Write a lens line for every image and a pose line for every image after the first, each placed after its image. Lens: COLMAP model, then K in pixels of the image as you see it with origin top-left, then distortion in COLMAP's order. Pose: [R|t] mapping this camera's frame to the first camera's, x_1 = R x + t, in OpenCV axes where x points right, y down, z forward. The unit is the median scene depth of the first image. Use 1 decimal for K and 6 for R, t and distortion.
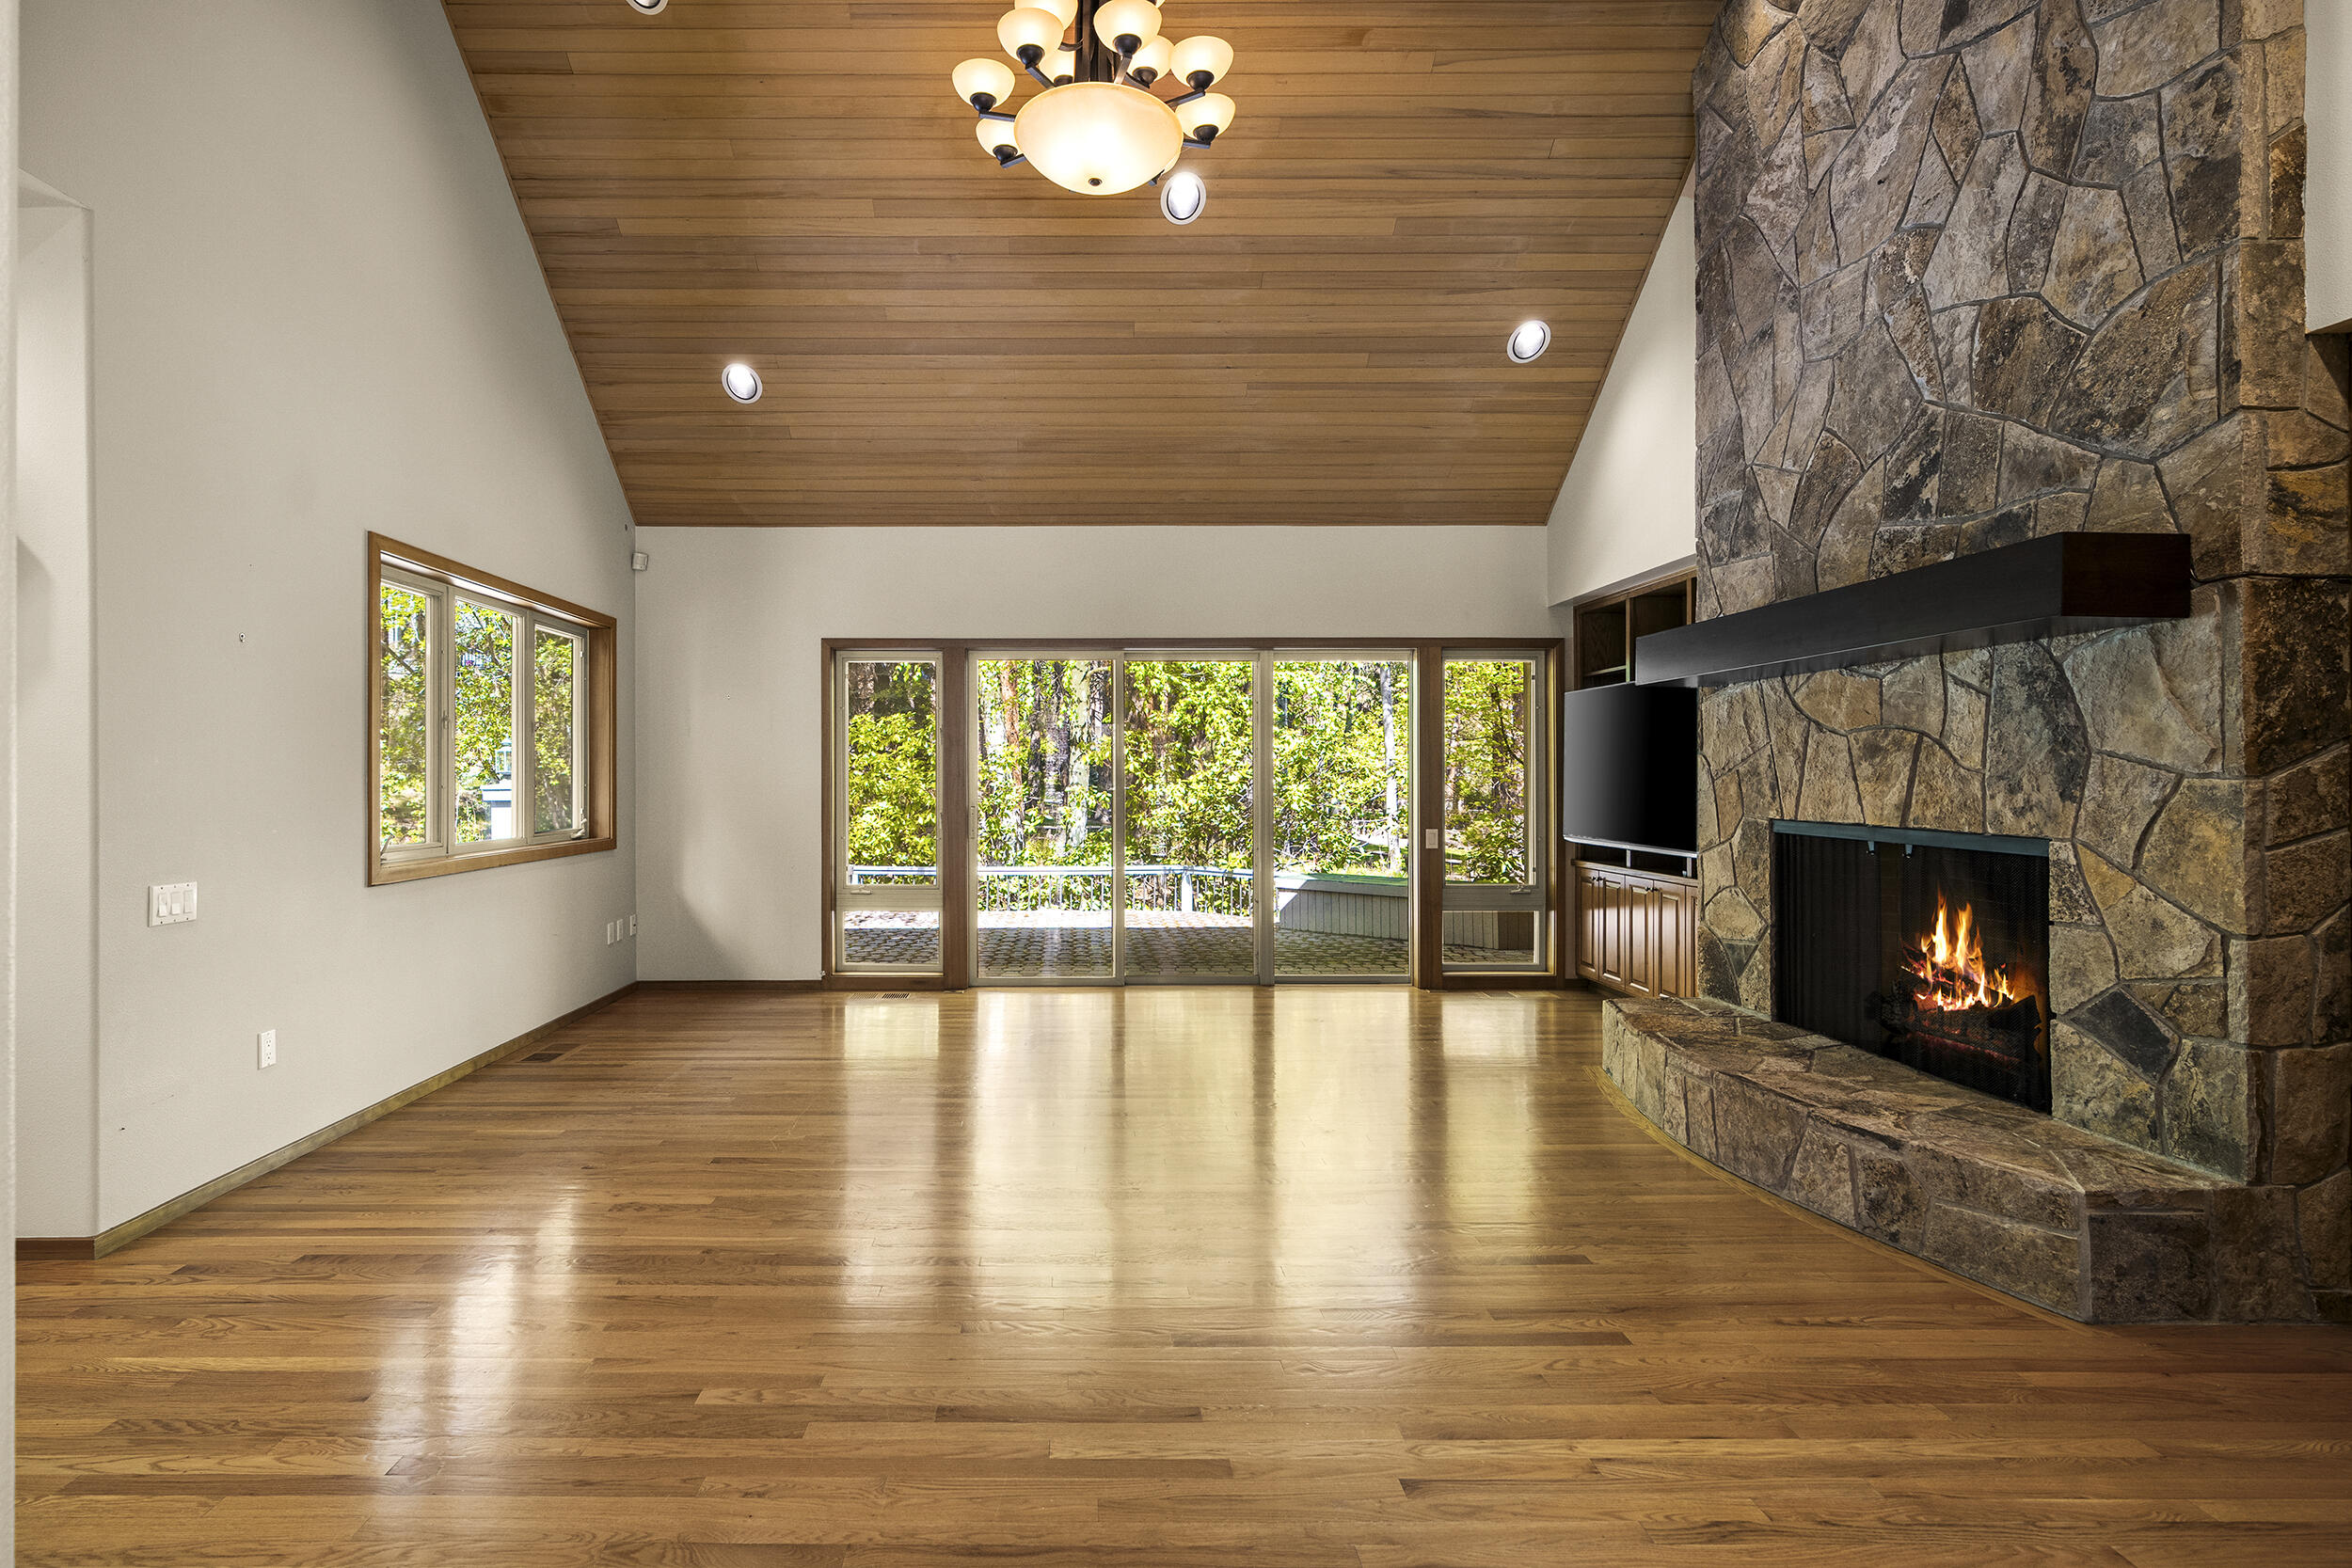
lens RADIAL K [[1077.5, 0, 1175.9], [0, 1077.5, 779.0], [0, 0, 1]] dist [0.003106, 0.000711]
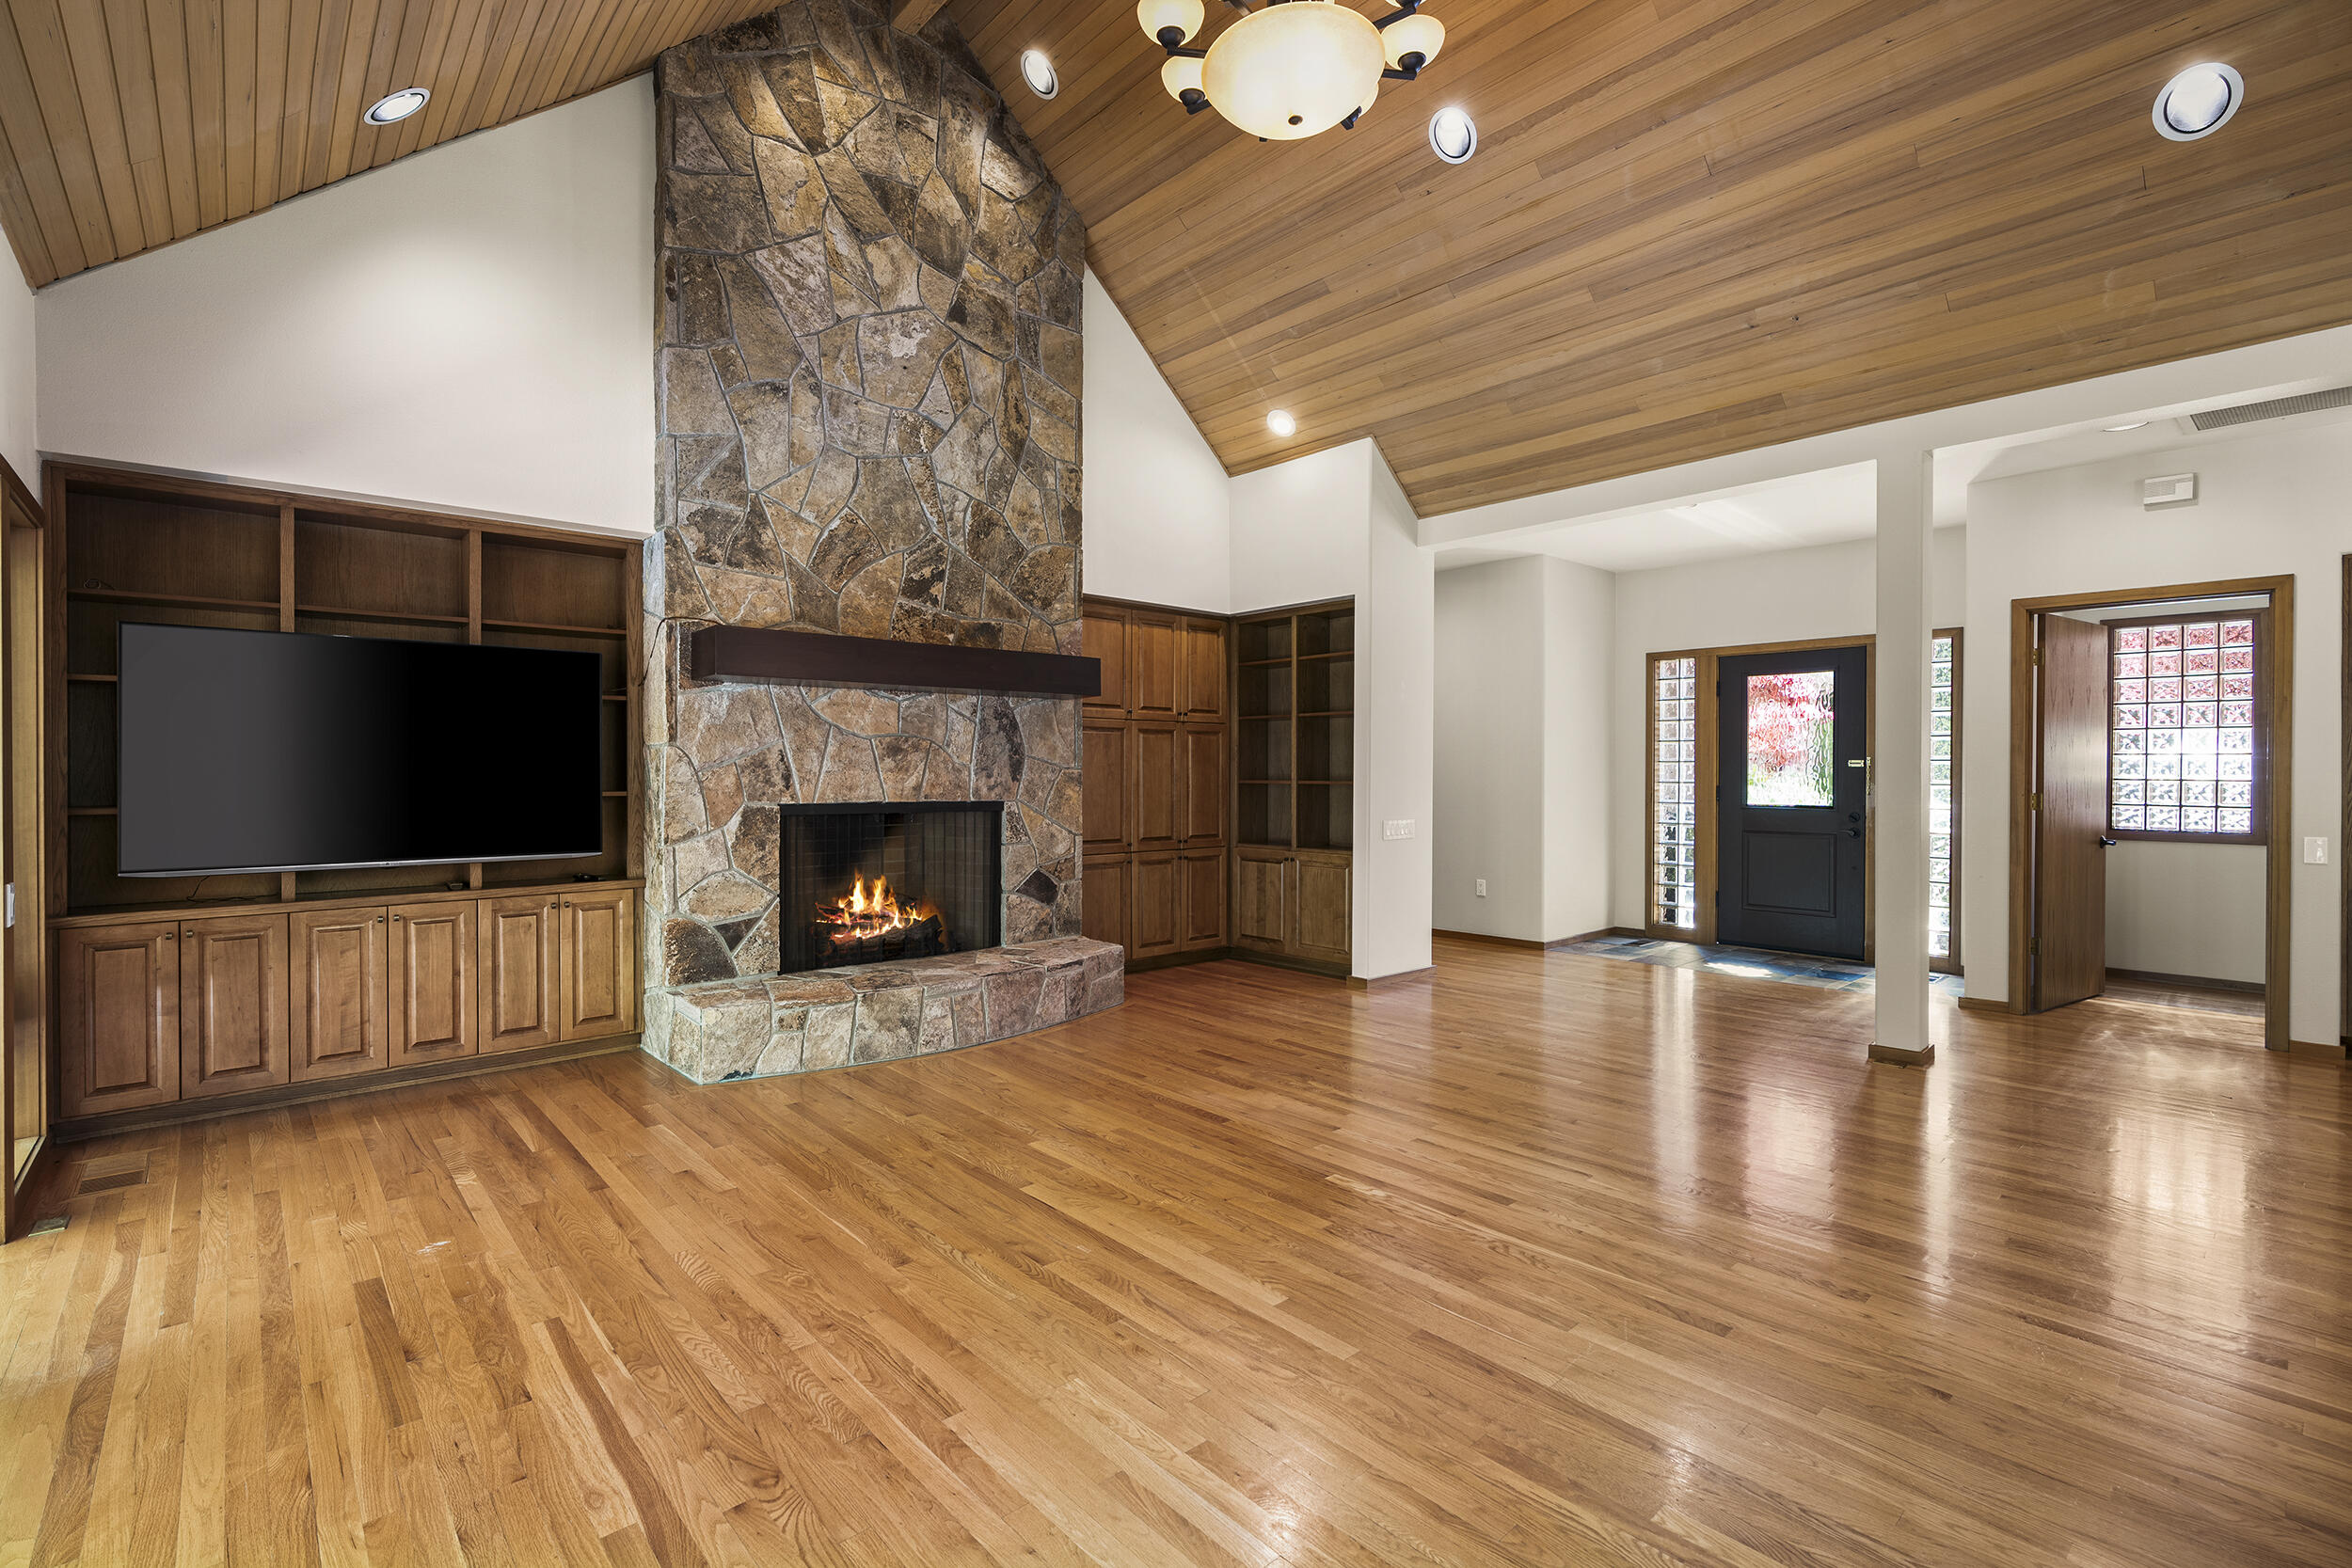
lens RADIAL K [[1077.5, 0, 1175.8], [0, 1077.5, 778.7], [0, 0, 1]] dist [0.003106, 0.000711]
pose [[-0.590006, -0.010761, 0.807327, -0.859860], [-0.000617, 0.999917, 0.012877, -0.008446], [-0.807398, 0.007099, -0.589964, 1.765085]]
